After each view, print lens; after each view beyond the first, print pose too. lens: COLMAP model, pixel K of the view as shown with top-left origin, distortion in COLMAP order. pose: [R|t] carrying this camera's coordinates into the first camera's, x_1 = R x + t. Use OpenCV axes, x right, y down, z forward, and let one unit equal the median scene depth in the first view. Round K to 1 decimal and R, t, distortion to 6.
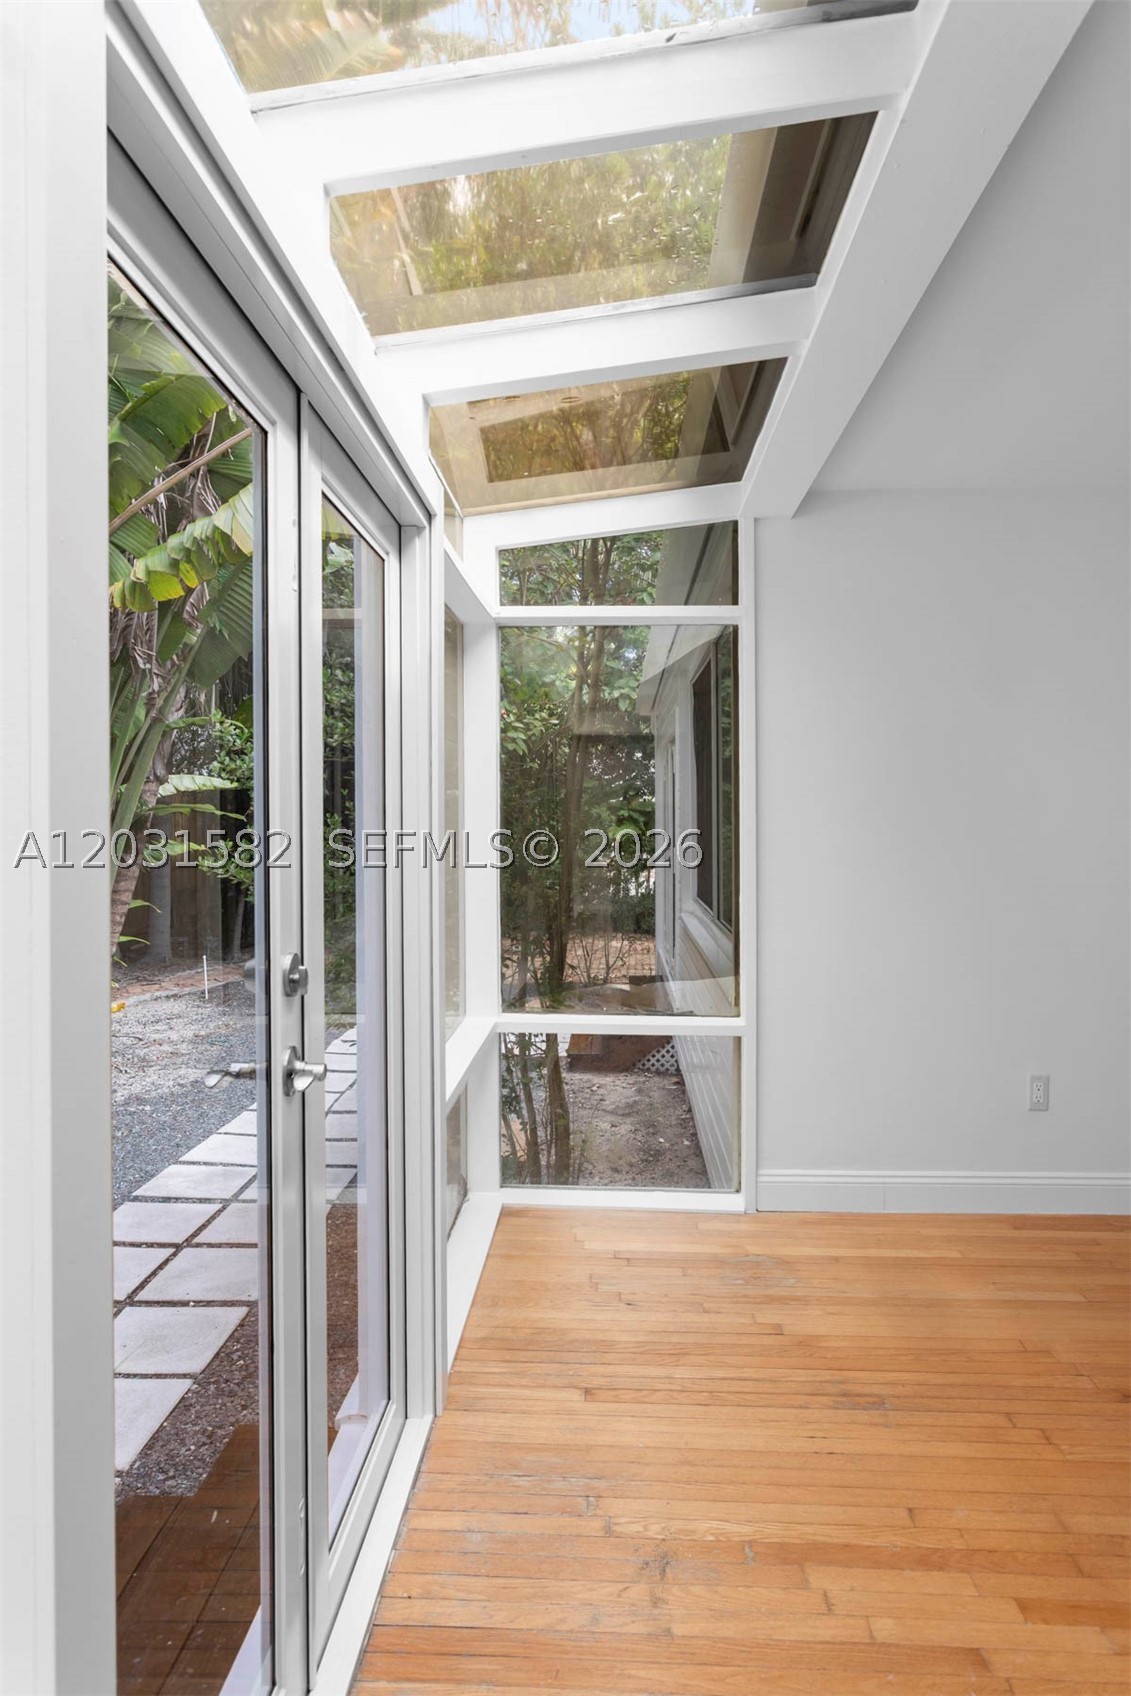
lens RADIAL K [[1050.1, 0, 565.6], [0, 1050.1, 821.7], [0, 0, 1]] dist [-0.006531, 0.001982]
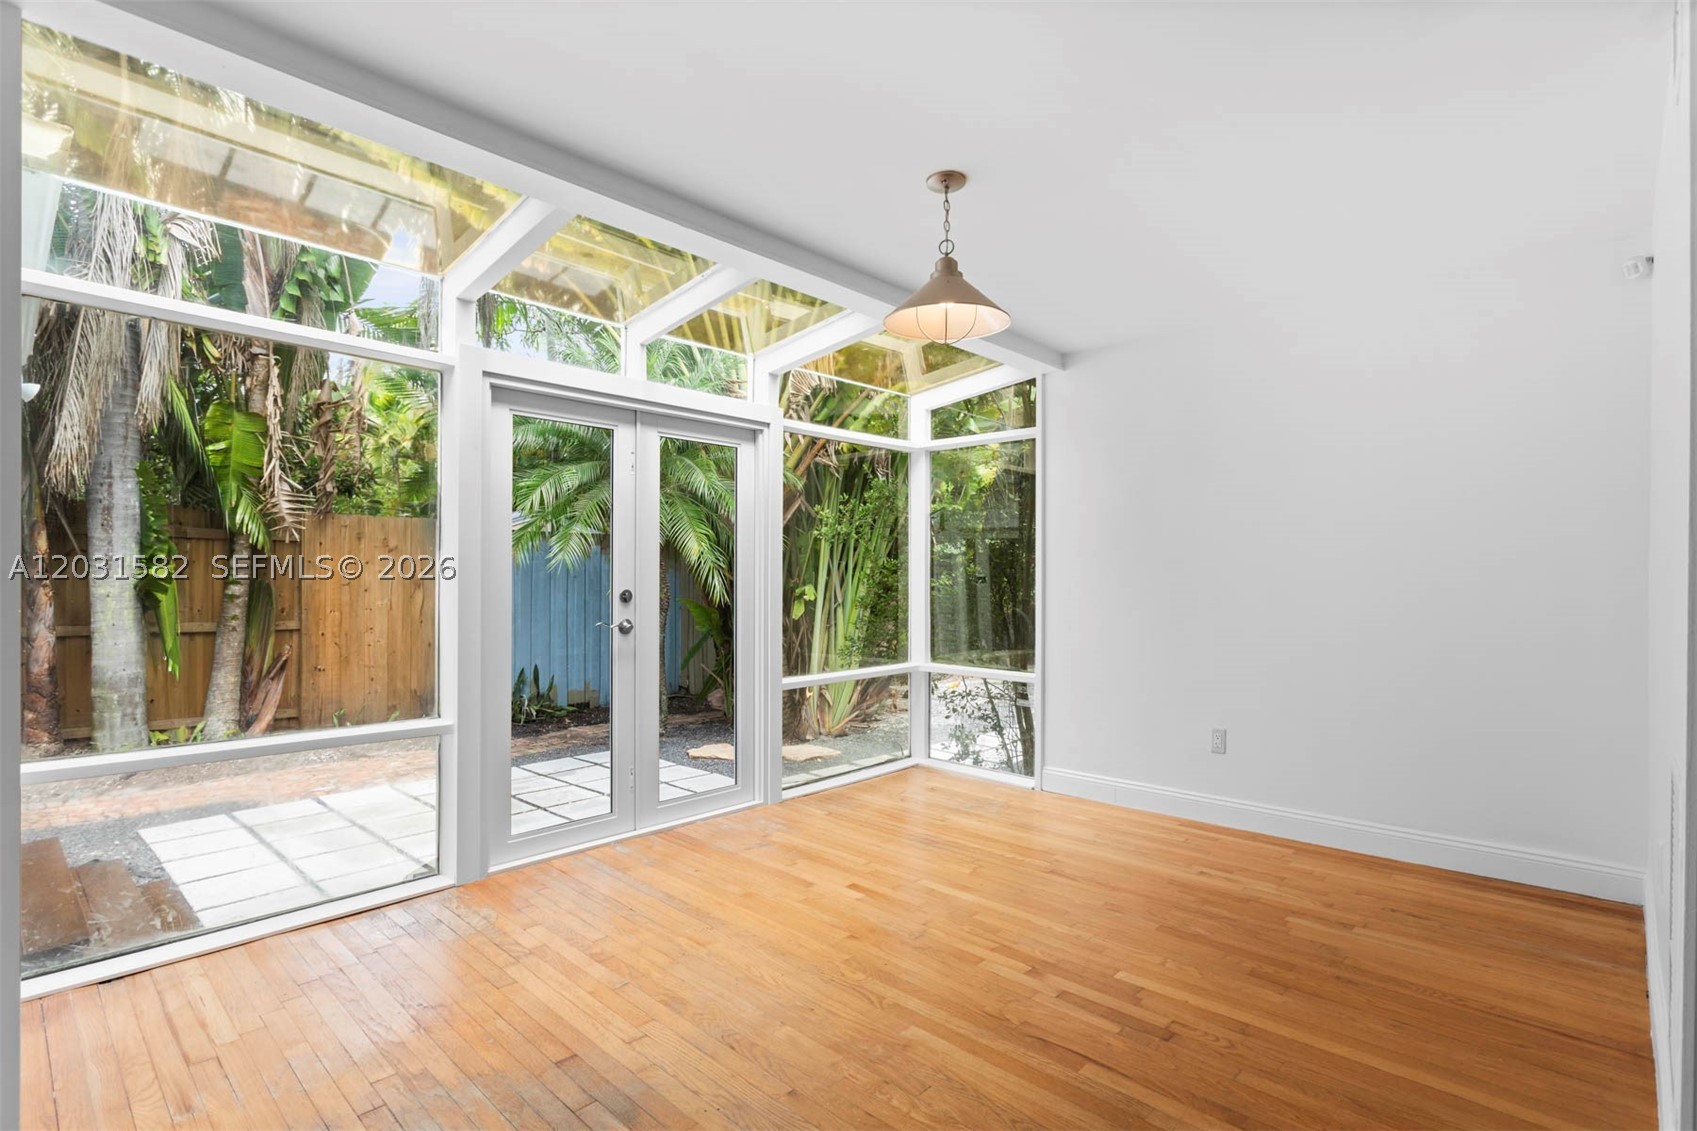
lens RADIAL K [[822.5, 0, 853.8], [0, 822.5, 577.7], [0, 0, 1]] dist [-0.002246, 0.006619]
pose [[0.759567, 0.001817, -0.650426, 0.827850], [-0.007982, 0.999947, -0.006528, 0.047663], [0.650380, 0.010150, 0.759542, -0.188574]]
